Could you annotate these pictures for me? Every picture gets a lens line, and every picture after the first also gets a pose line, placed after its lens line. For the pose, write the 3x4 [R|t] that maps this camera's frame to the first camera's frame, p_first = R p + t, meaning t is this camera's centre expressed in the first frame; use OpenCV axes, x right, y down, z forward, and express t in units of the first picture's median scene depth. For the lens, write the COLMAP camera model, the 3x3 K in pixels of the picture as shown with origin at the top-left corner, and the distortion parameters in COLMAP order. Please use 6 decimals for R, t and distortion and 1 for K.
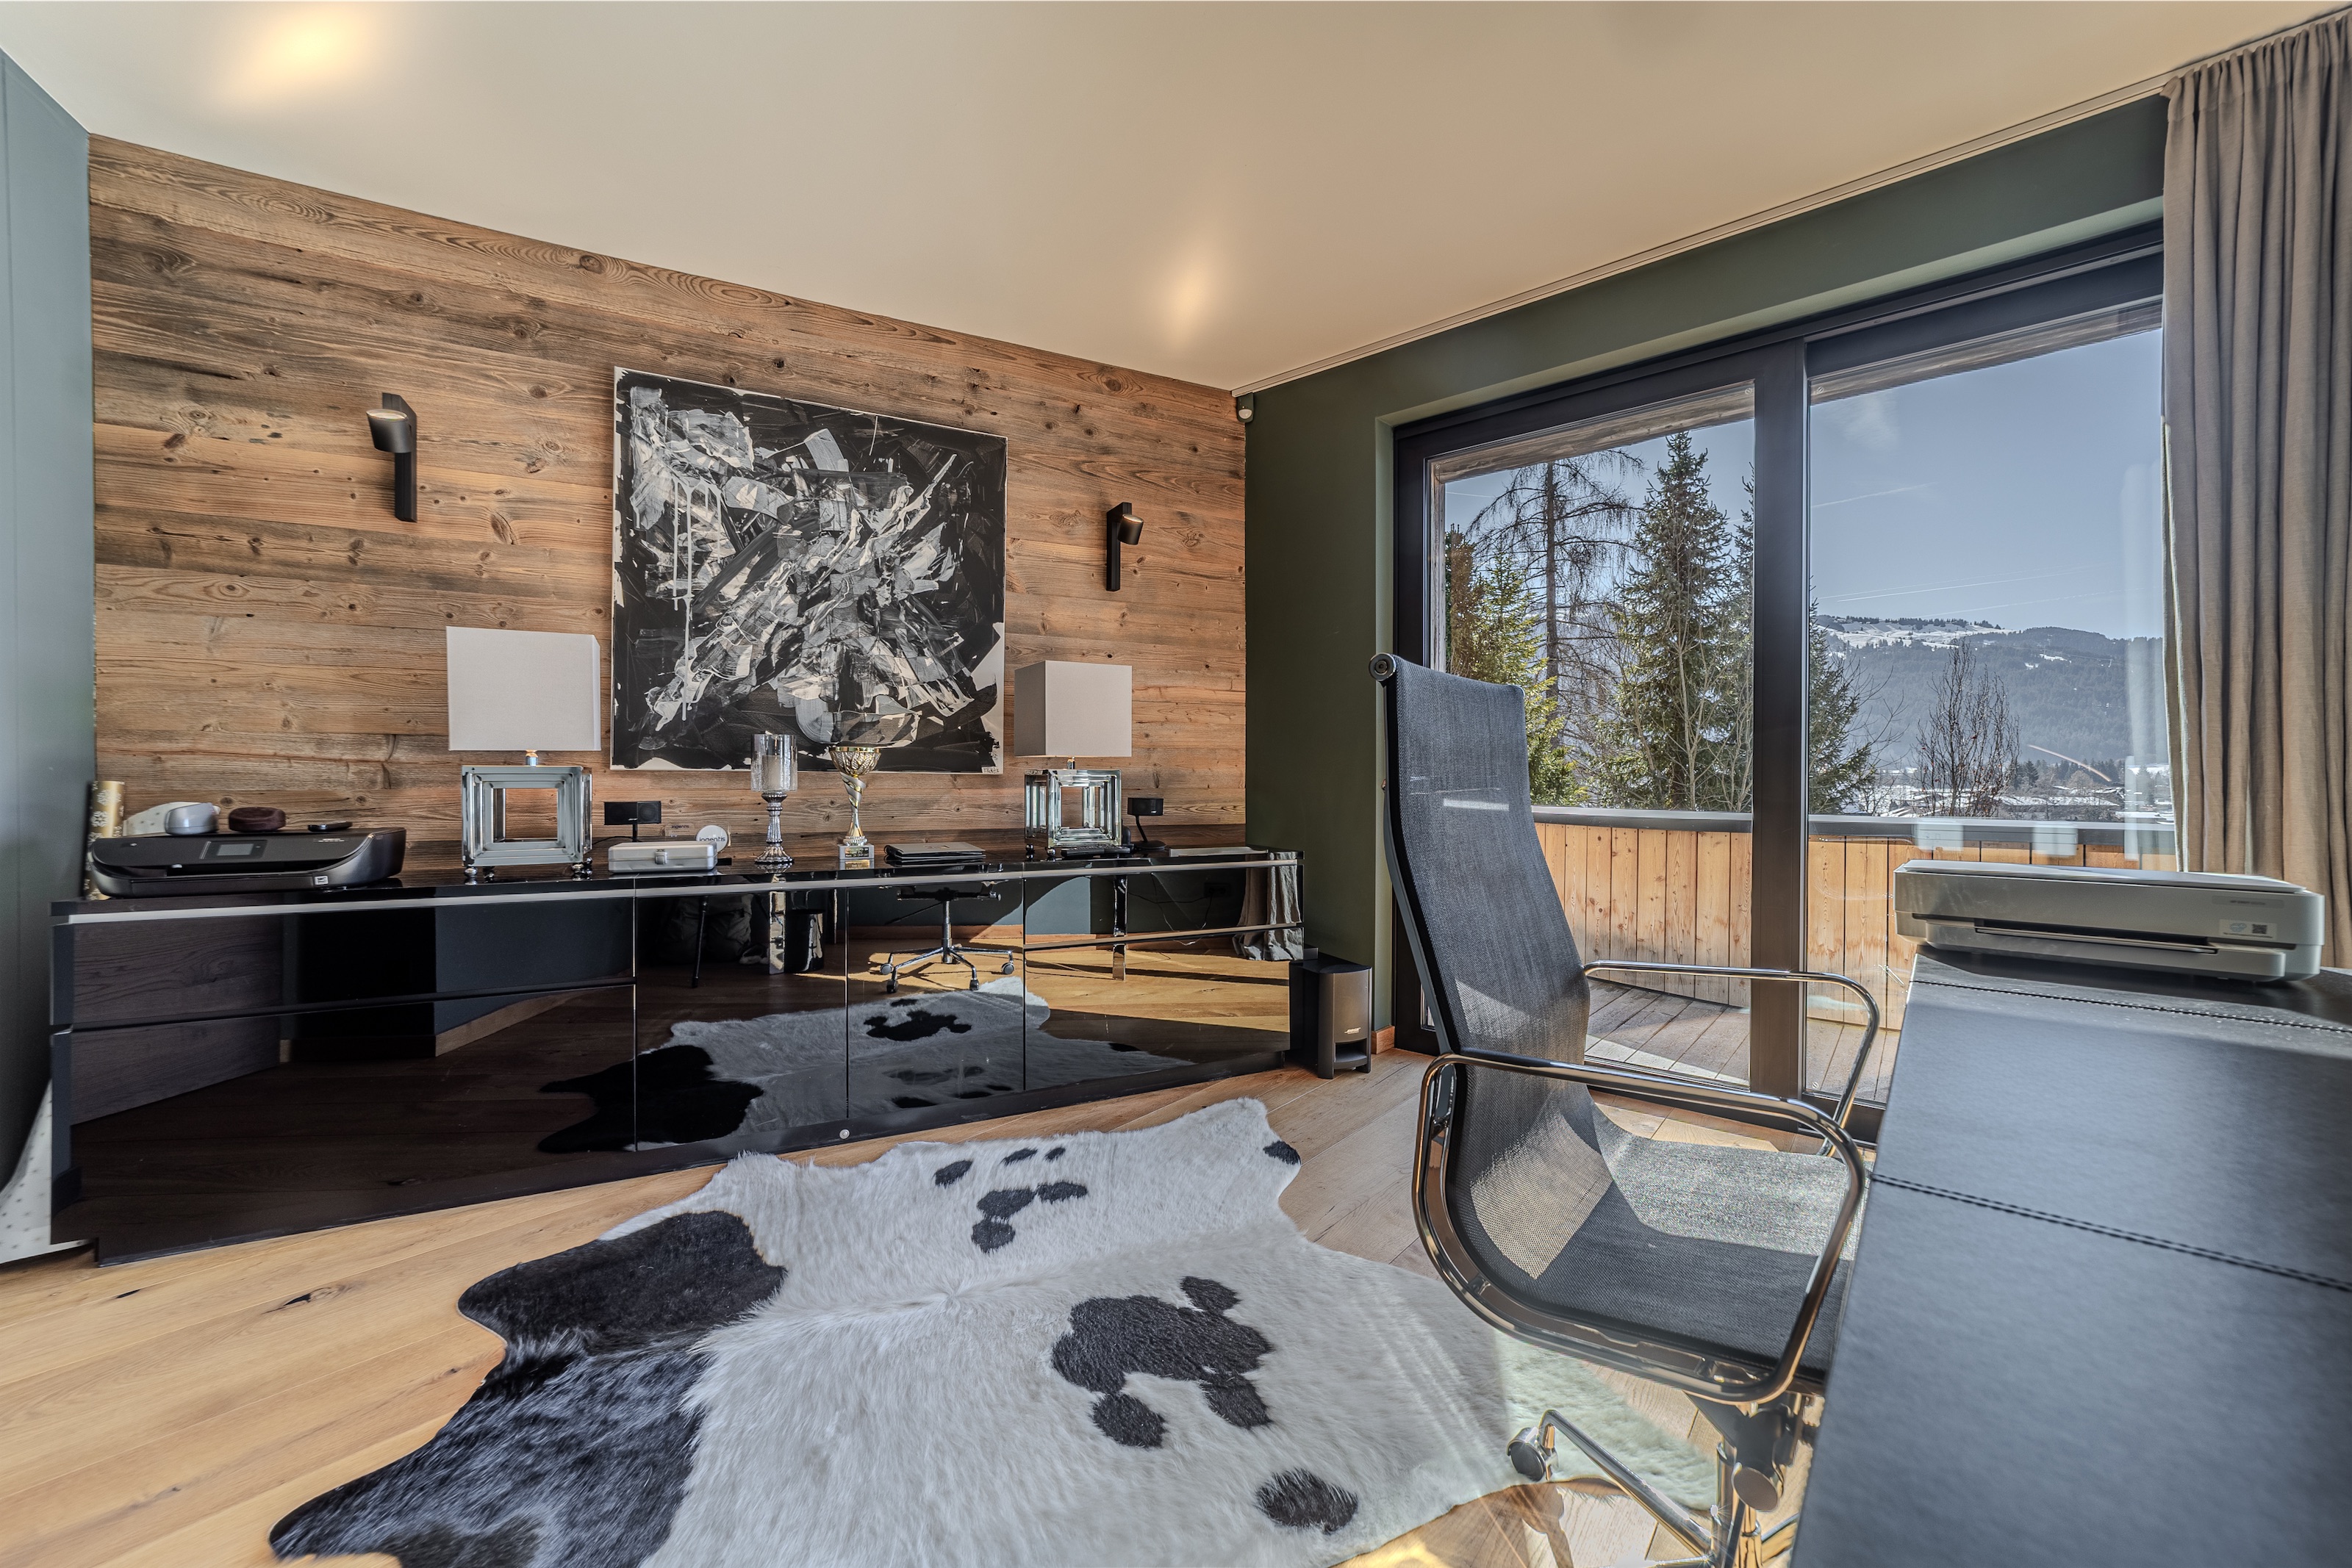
lens RADIAL K [[922.3, 0, 1192.9], [0, 922.3, 787.5], [0, 0, 1]] dist [-0.009867, 0.002223]
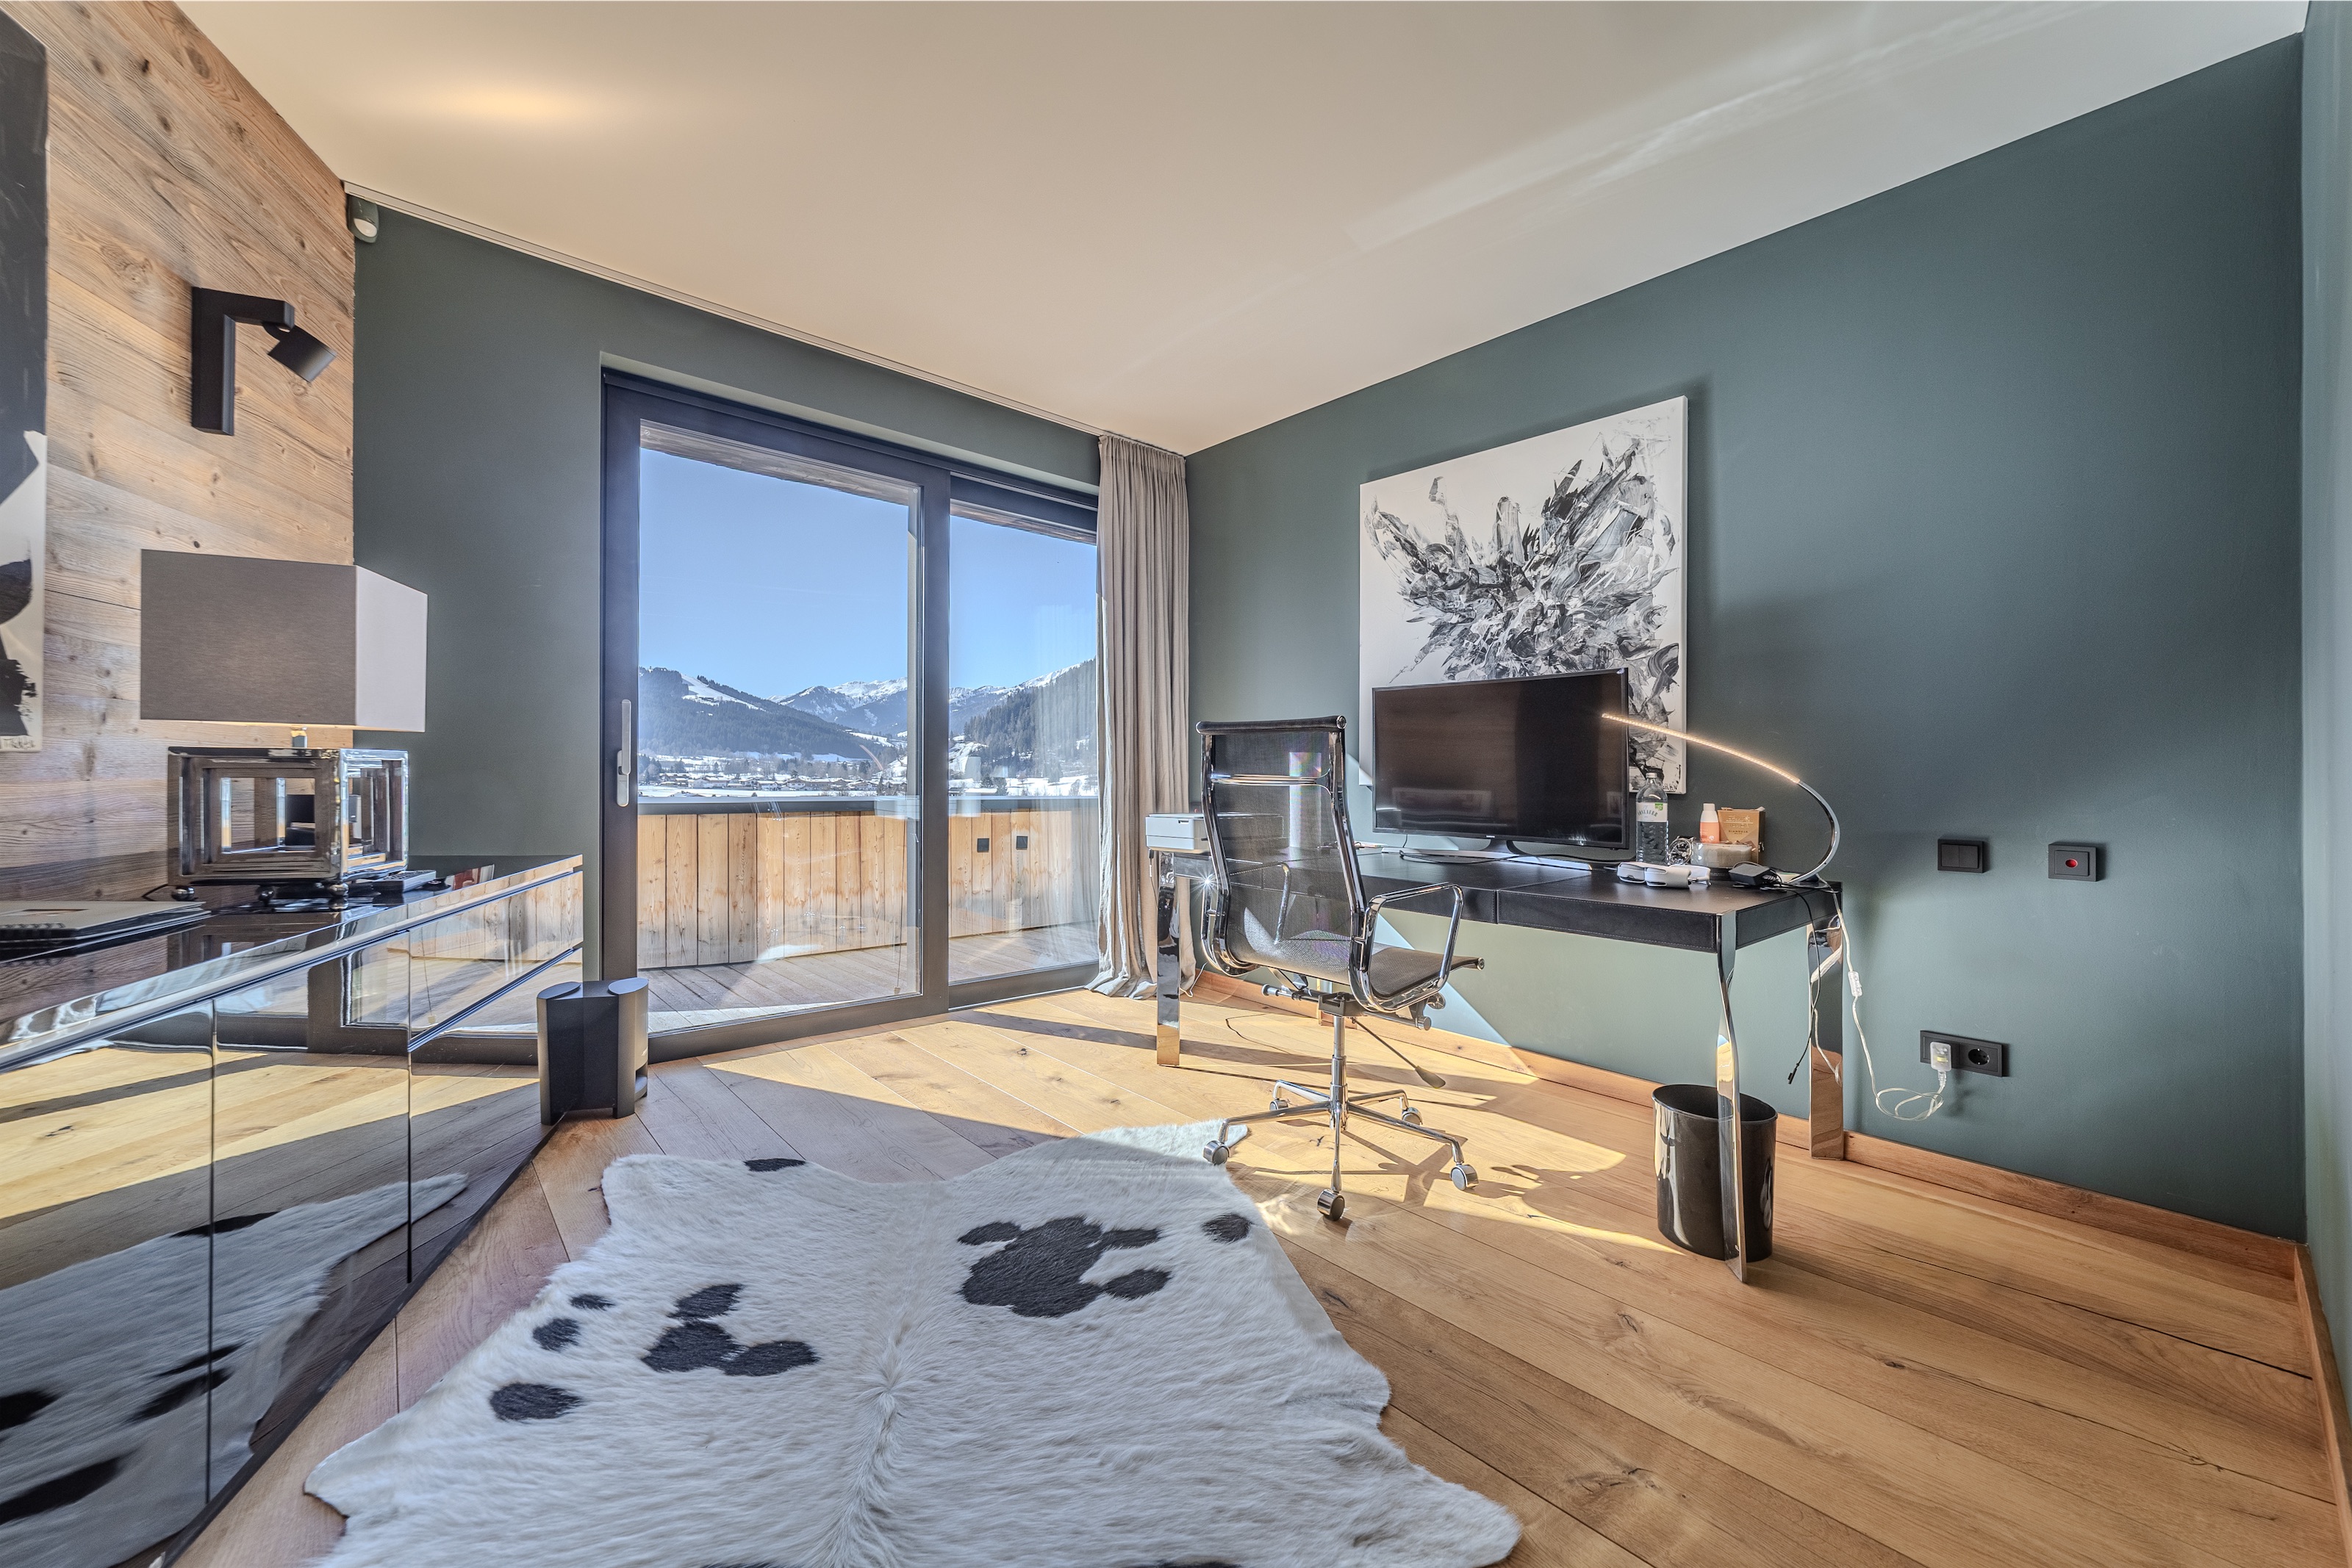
lens RADIAL K [[922.3, 0, 1172.6], [0, 922.3, 769.0], [0, 0, 1]] dist [-0.009867, 0.002223]
pose [[0.131932, 0.004301, 0.991249, -0.783753], [-0.003820, 0.999985, -0.003830, -0.007893], [-0.991251, -0.003281, 0.131946, 0.468269]]
